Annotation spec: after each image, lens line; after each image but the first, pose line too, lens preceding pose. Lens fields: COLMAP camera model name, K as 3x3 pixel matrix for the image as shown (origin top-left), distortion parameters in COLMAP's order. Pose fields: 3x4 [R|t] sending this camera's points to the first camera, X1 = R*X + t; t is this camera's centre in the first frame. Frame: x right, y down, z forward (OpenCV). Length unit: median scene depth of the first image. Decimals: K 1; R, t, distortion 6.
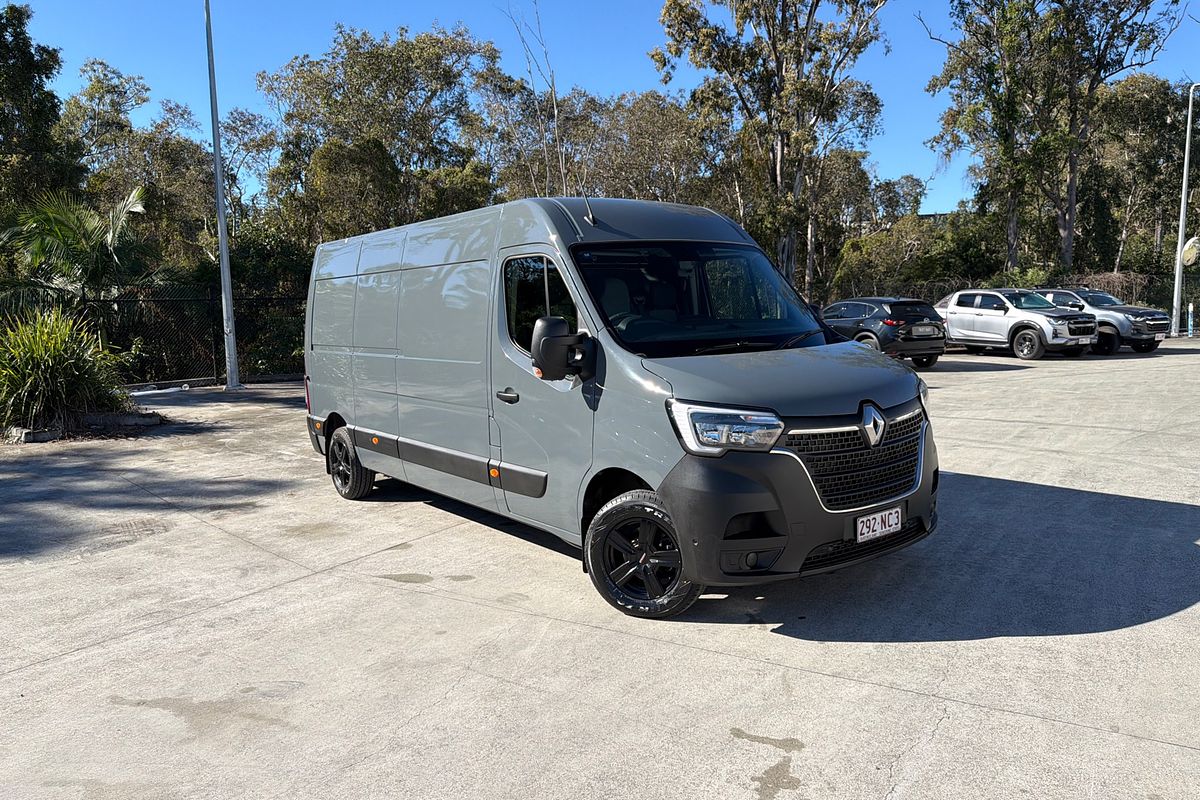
lens RADIAL K [[865.1, 0, 599.6], [0, 865.1, 360.9], [0, 0, 1]] dist [-0.008213, -0.009004]
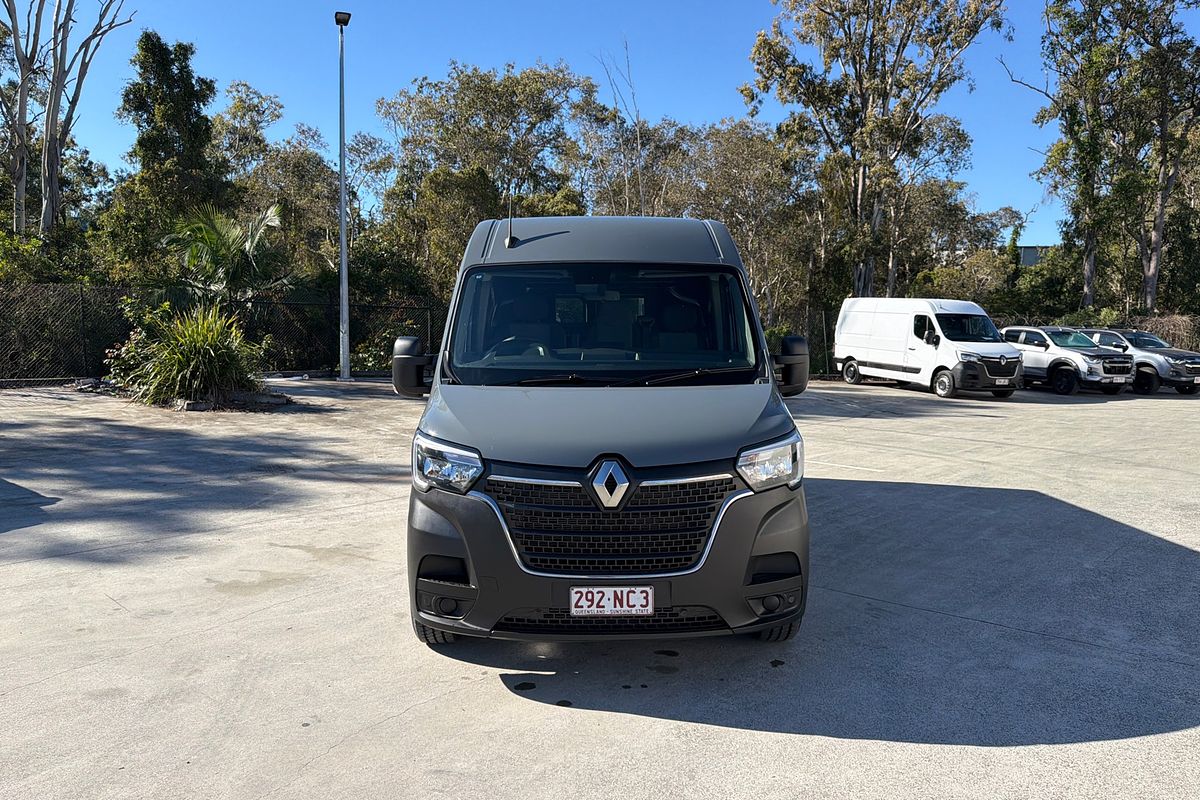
lens RADIAL K [[883.2, 0, 601.5], [0, 883.2, 363.2], [0, 0, 1]] dist [0.036217, -0.119053]
pose [[0.991707, 0.051968, -0.117546, 0.039958], [-0.053879, 0.998461, -0.013138, 0.003394], [0.116682, 0.019362, 0.992981, -0.098790]]
